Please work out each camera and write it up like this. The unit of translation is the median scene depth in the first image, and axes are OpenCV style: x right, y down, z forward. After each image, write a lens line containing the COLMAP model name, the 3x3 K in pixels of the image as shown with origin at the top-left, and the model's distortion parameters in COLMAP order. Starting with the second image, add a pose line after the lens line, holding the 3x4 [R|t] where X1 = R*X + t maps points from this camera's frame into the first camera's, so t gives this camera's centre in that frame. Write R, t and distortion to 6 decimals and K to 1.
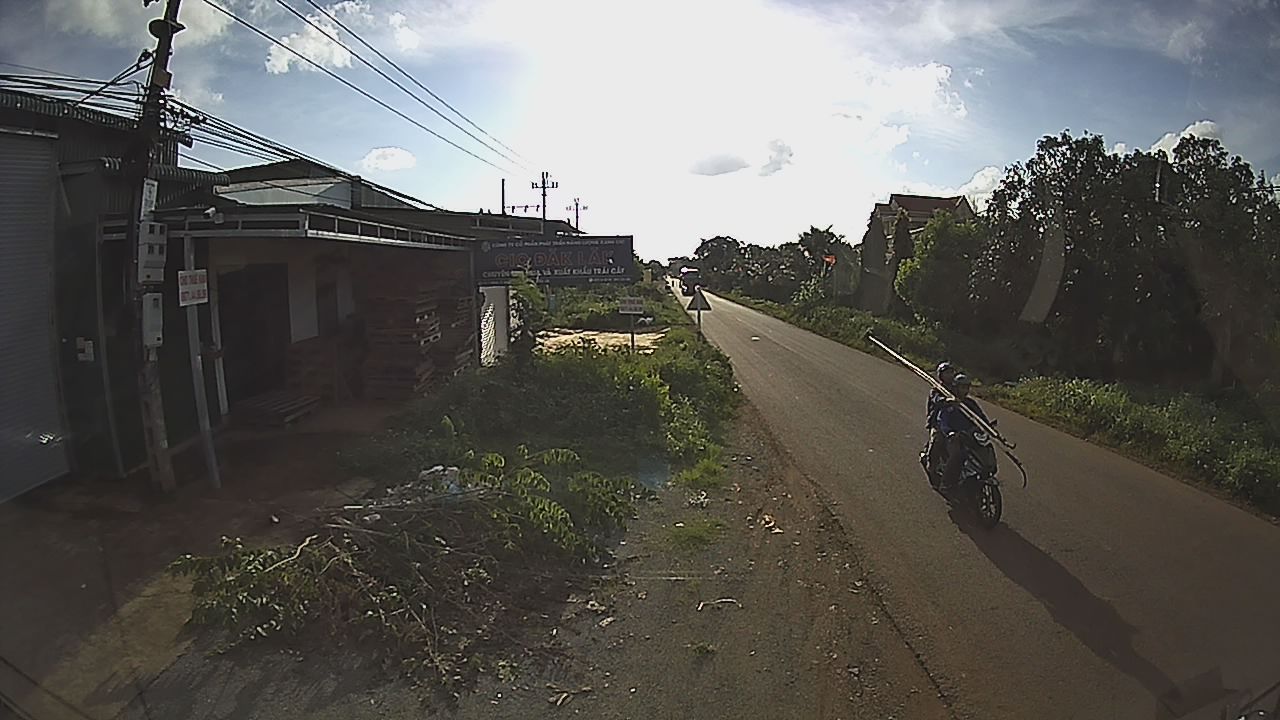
lens RADIAL K [[843.5, 0, 642.5], [0, 843.5, 365.8], [0, 0, 1]] dist [-0.440840, 0.157662]
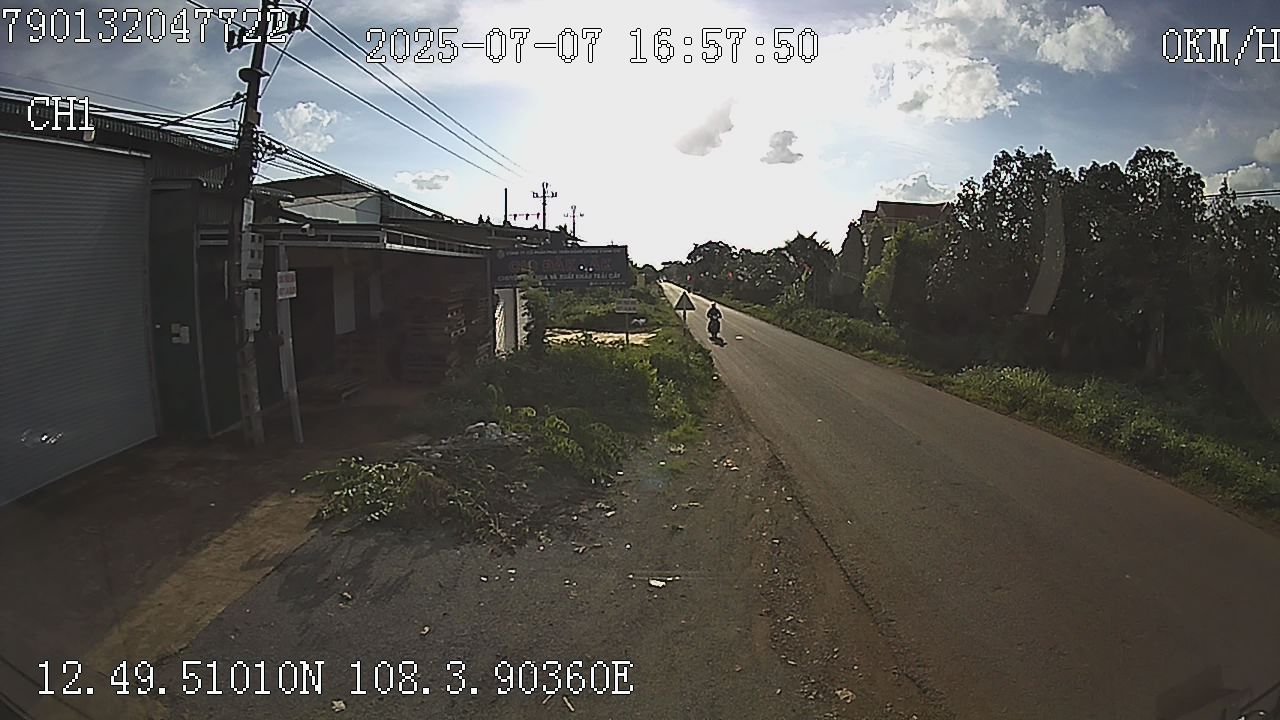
lens RADIAL K [[844.2, 0, 638.2], [0, 844.2, 364.5], [0, 0, 1]] dist [-0.458800, 0.194455]
pose [[0.999993, 0.002796, 0.002477, 0.000685], [-0.002779, 0.999975, -0.006521, 0.017540], [-0.002495, 0.006514, 0.999976, -0.163890]]
